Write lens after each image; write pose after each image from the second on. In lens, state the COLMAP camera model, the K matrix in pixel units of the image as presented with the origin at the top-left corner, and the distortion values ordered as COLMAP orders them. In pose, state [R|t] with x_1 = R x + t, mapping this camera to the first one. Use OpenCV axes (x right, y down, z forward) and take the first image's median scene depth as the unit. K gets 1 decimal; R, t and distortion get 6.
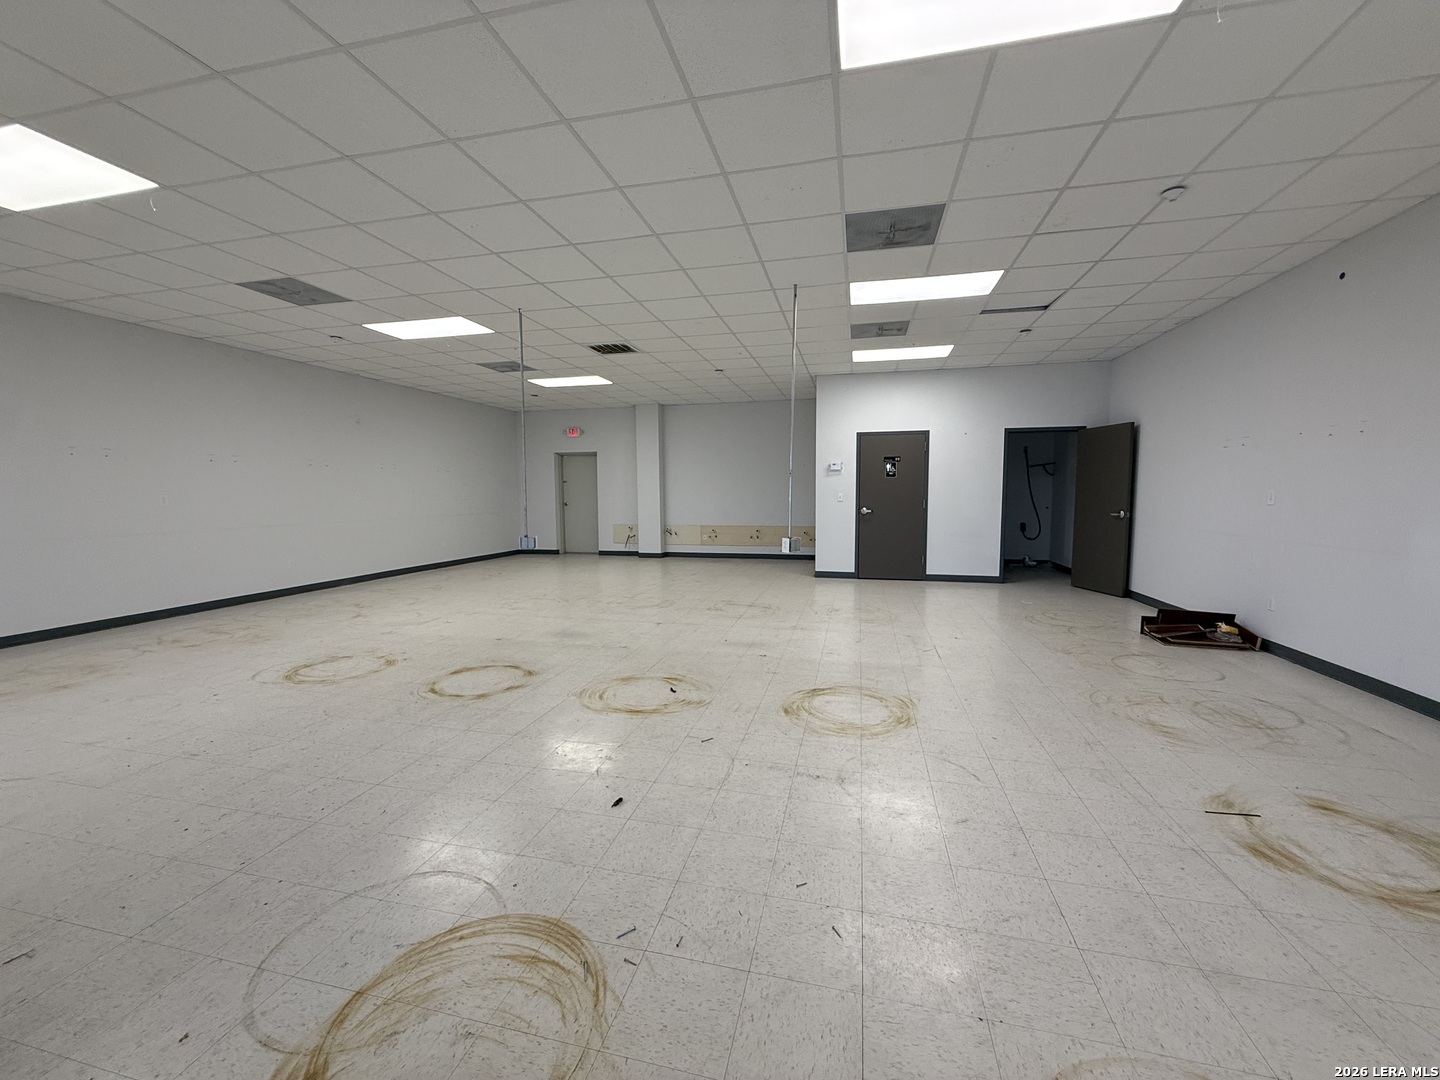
lens RADIAL K [[579.0, 0, 719.0], [0, 579.0, 542.9], [0, 0, 1]] dist [0.004429, -0.001034]
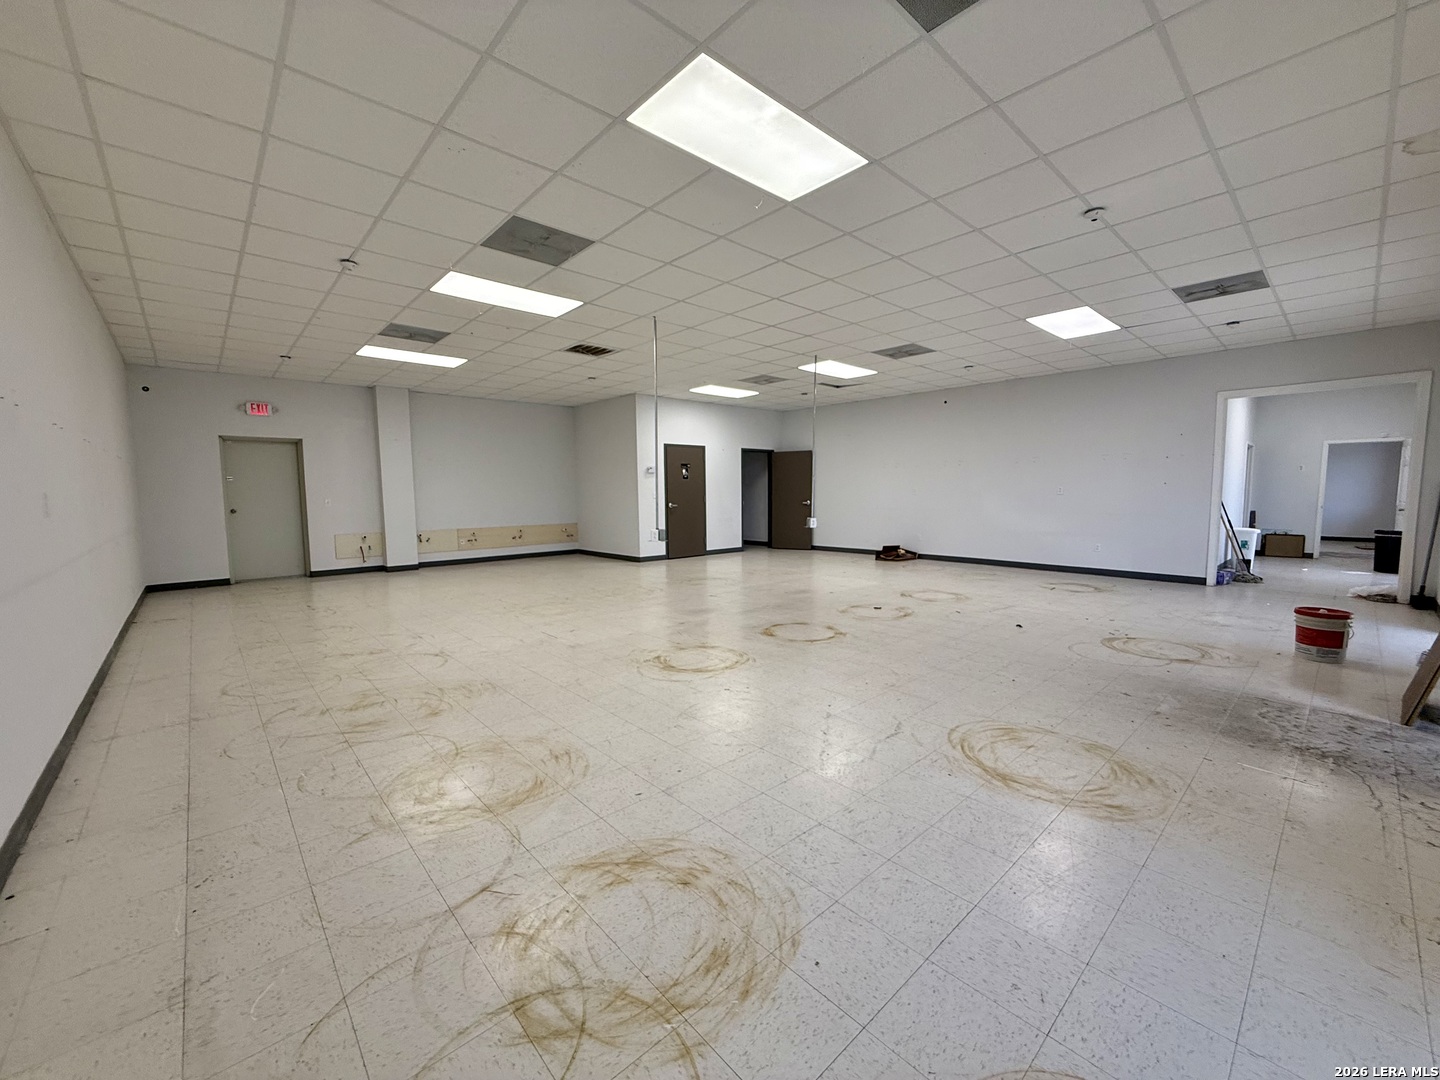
lens RADIAL K [[579.0, 0, 724.6], [0, 579.0, 542.3], [0, 0, 1]] dist [0.004429, -0.001034]
pose [[0.555126, -0.074775, 0.828398, -0.747679], [0.081615, 0.996042, 0.035215, -0.010080], [-0.827752, 0.048060, 0.559032, 0.198307]]
